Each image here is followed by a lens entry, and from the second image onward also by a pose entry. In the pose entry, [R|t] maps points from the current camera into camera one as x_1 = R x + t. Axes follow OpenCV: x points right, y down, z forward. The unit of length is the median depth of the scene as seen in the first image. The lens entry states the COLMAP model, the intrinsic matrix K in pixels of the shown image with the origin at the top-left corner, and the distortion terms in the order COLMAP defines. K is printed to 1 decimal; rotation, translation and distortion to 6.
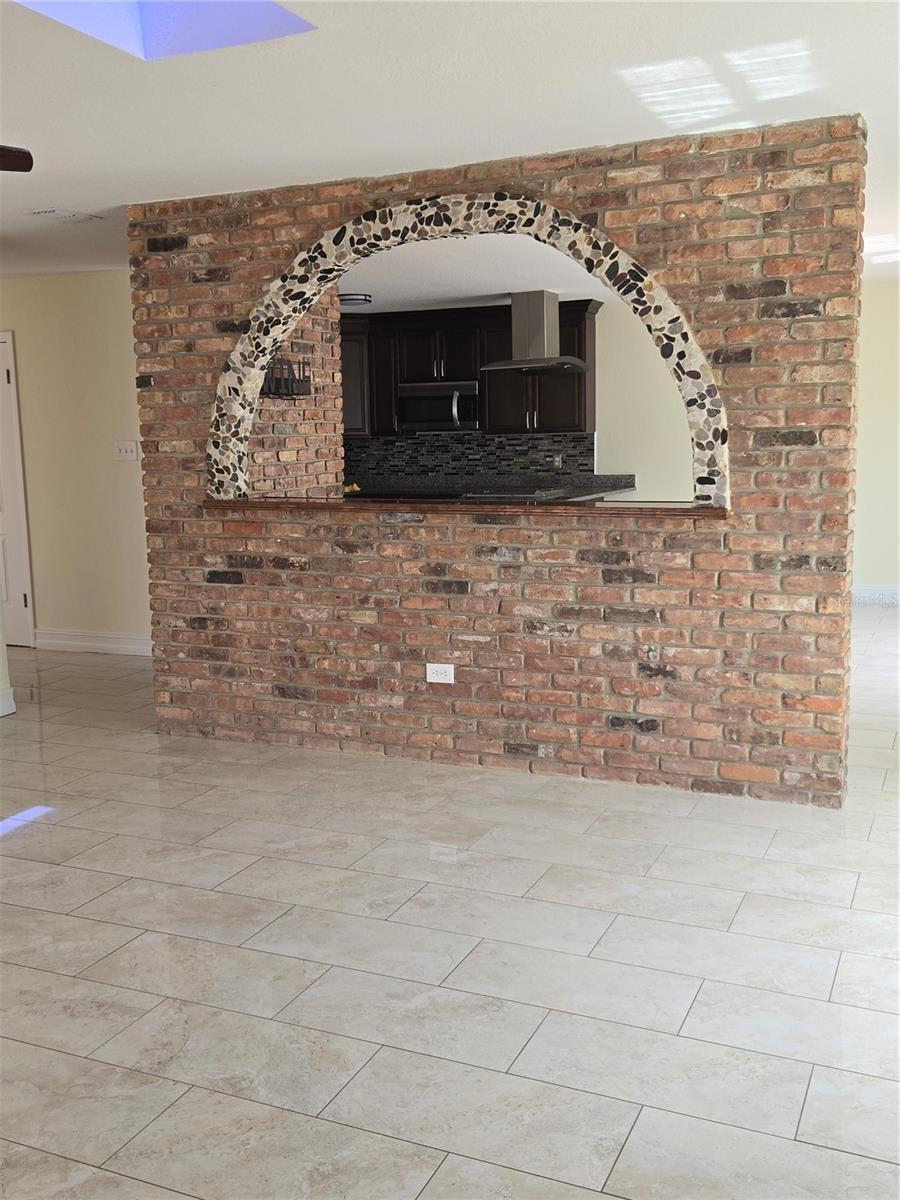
lens RADIAL K [[1170.2, 0, 448.7], [0, 1170.2, 600.0], [0, 0, 1]] dist [0.040726, 0.000000]
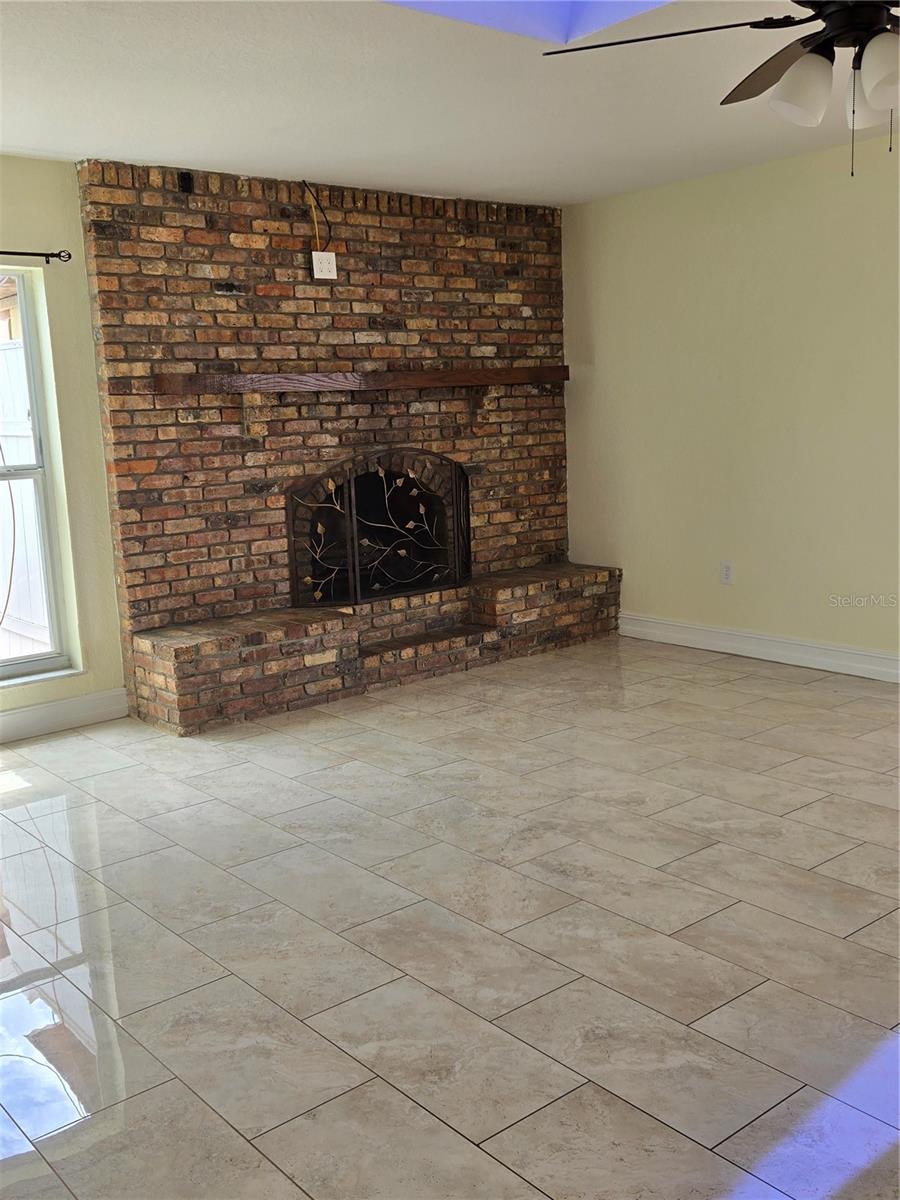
lens RADIAL K [[1170.2, 0, 450.3], [0, 1170.2, 600.2], [0, 0, 1]] dist [0.040726, 0.000000]
pose [[-0.895403, -0.015137, 0.445000, -0.650924], [0.123586, 0.951703, 0.281046, -0.234029], [-0.427762, 0.306646, -0.850287, 1.794387]]
